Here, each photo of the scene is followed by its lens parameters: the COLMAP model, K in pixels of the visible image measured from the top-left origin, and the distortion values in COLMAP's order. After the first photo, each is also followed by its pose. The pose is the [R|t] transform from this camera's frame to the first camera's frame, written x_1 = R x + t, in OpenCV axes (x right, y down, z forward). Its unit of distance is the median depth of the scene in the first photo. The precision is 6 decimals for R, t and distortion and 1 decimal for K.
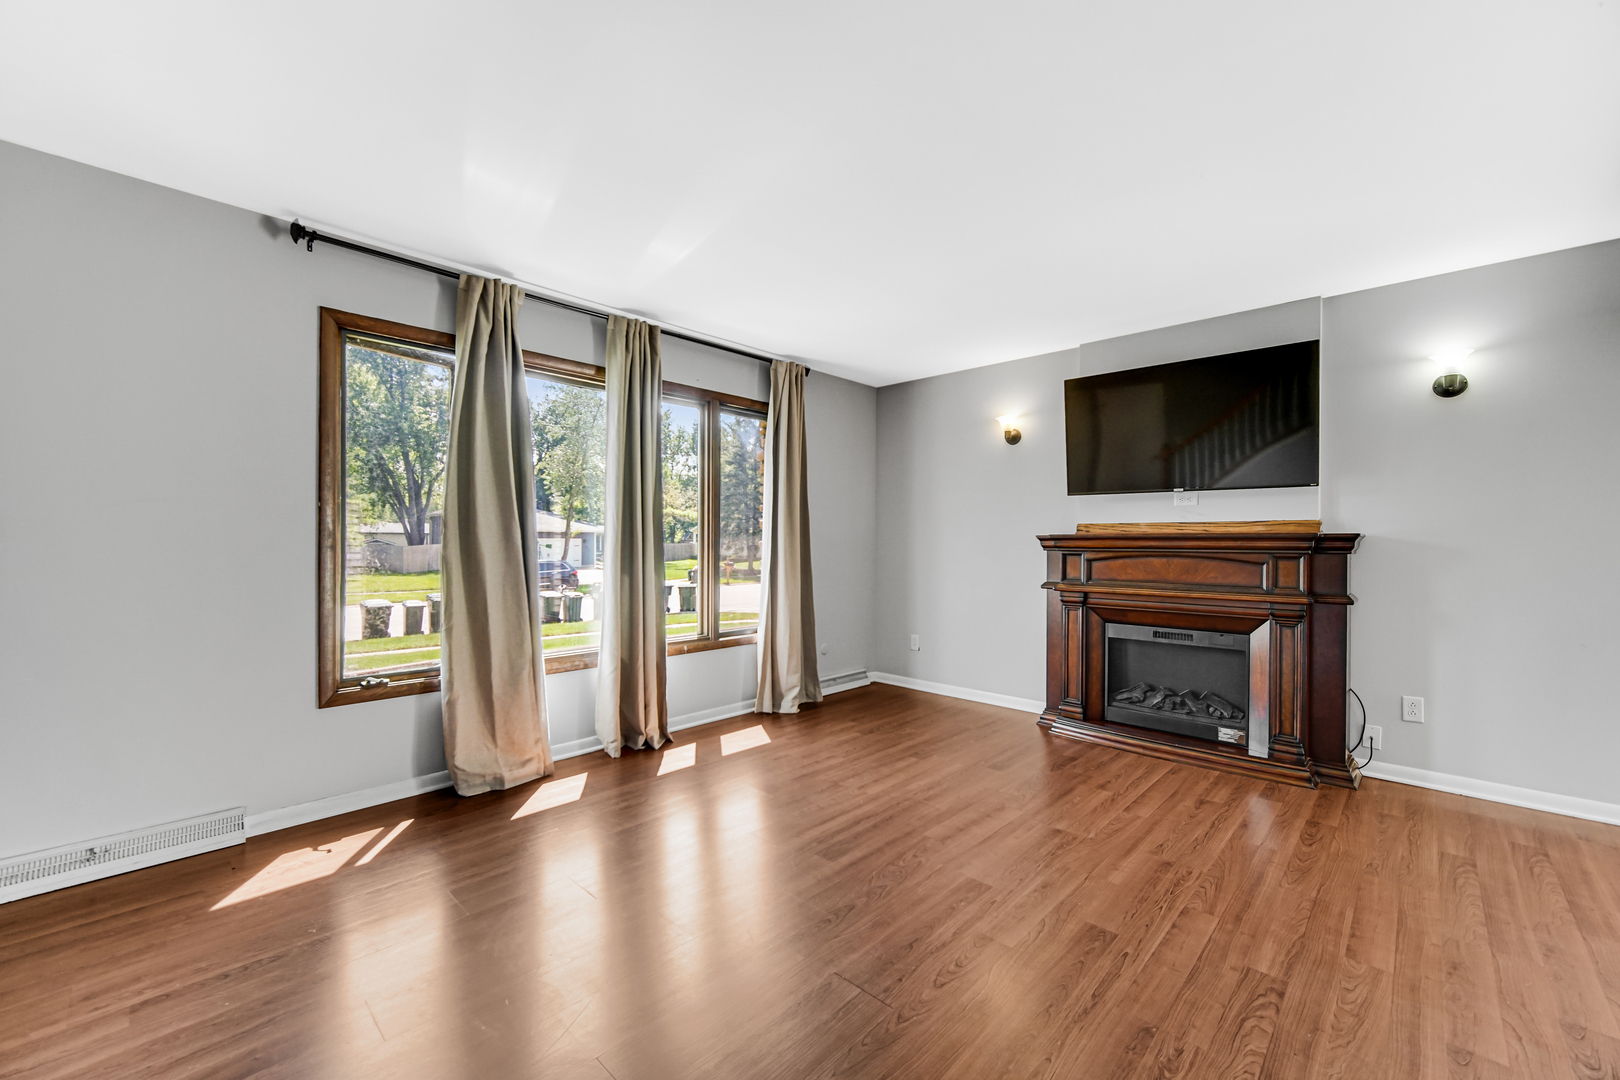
lens RADIAL K [[644.9, 0, 799.9], [0, 644.9, 540.0], [0, 0, 1]] dist [0.007677, -0.000539]
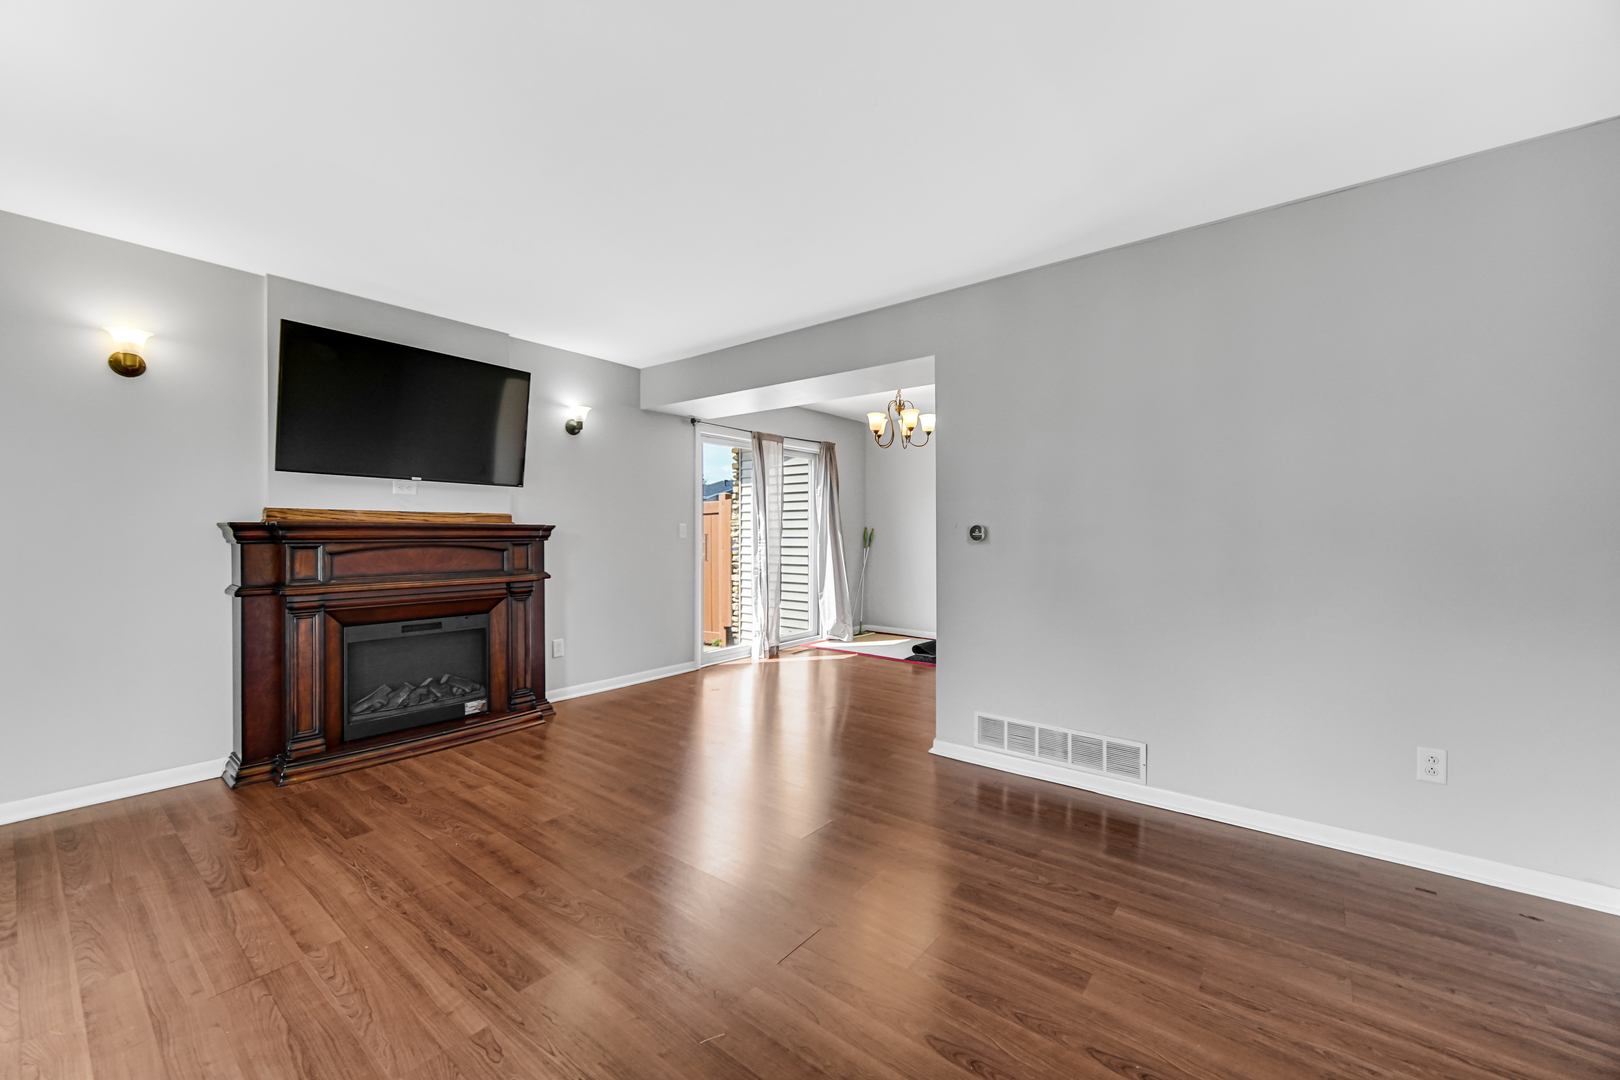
lens RADIAL K [[644.9, 0, 801.1], [0, 644.9, 533.4], [0, 0, 1]] dist [0.007677, -0.000539]
pose [[-0.086012, -0.003273, 0.996289, -0.474530], [-0.001659, 0.999994, 0.003142, 0.001687], [-0.996293, -0.001383, -0.086017, 0.533842]]
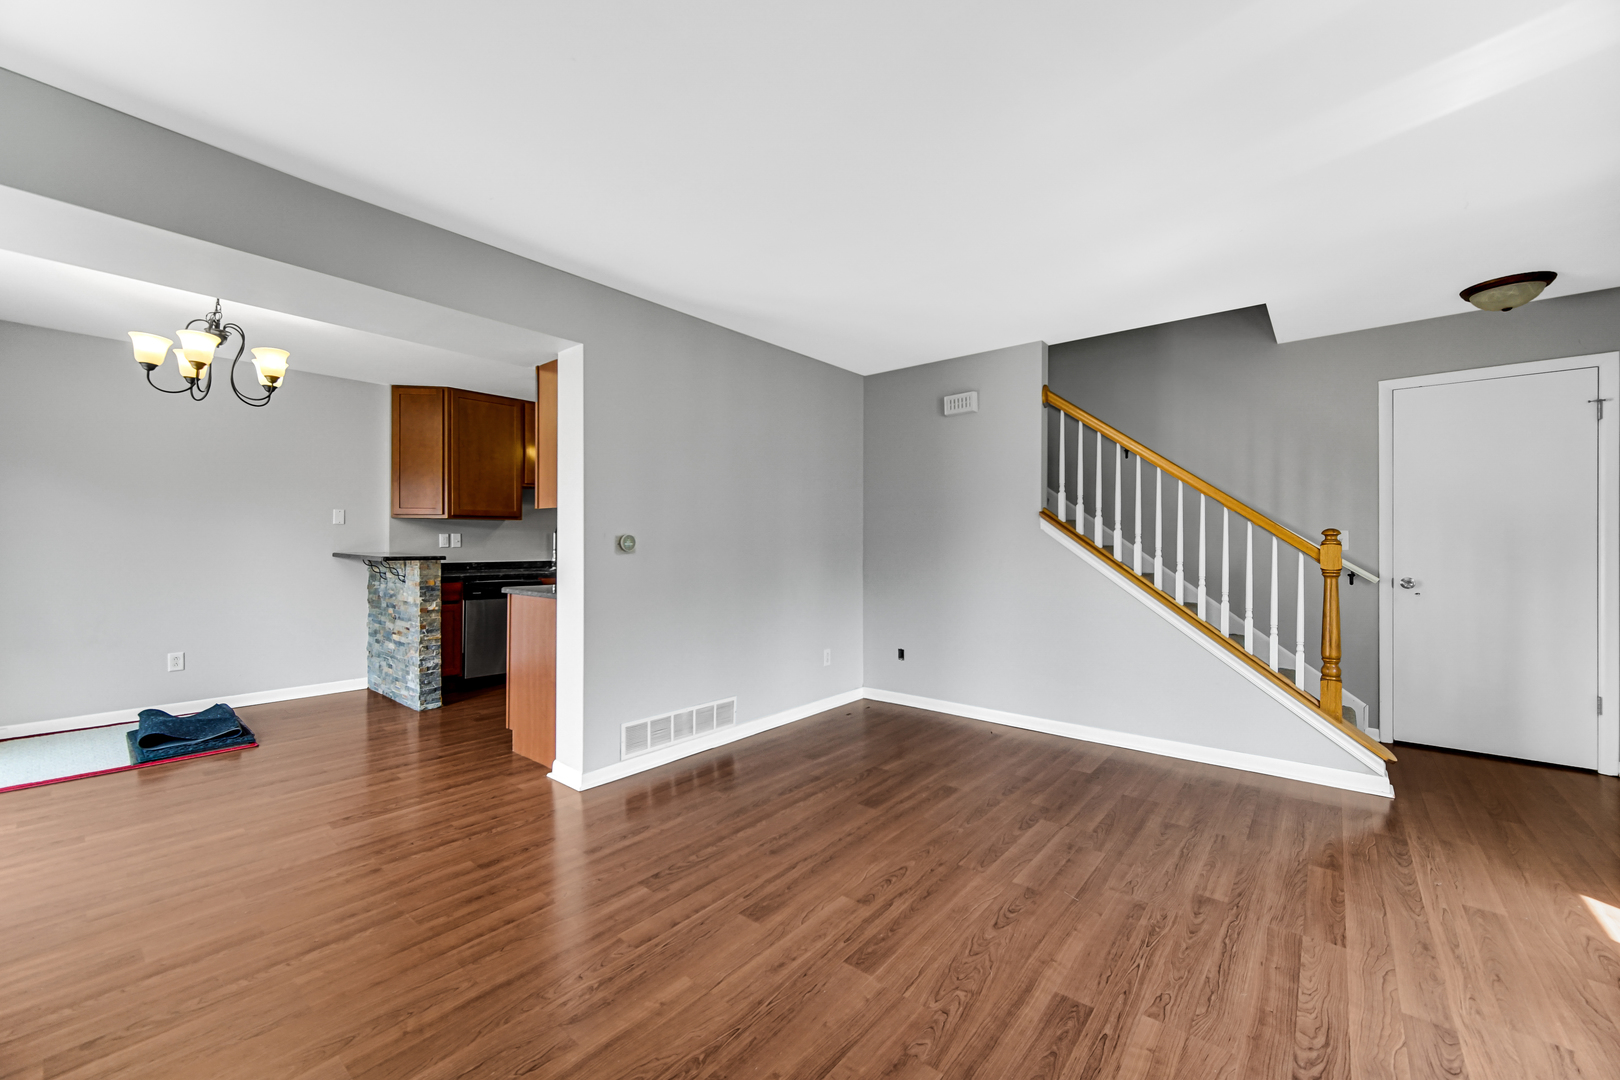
lens RADIAL K [[644.9, 0, 804.3], [0, 644.9, 544.3], [0, 0, 1]] dist [0.007677, -0.000539]
pose [[-0.996384, -0.010149, -0.084352, 0.268223], [-0.010133, 0.999948, -0.000626, 0.003712], [0.084354, 0.000231, -0.996436, 1.151589]]
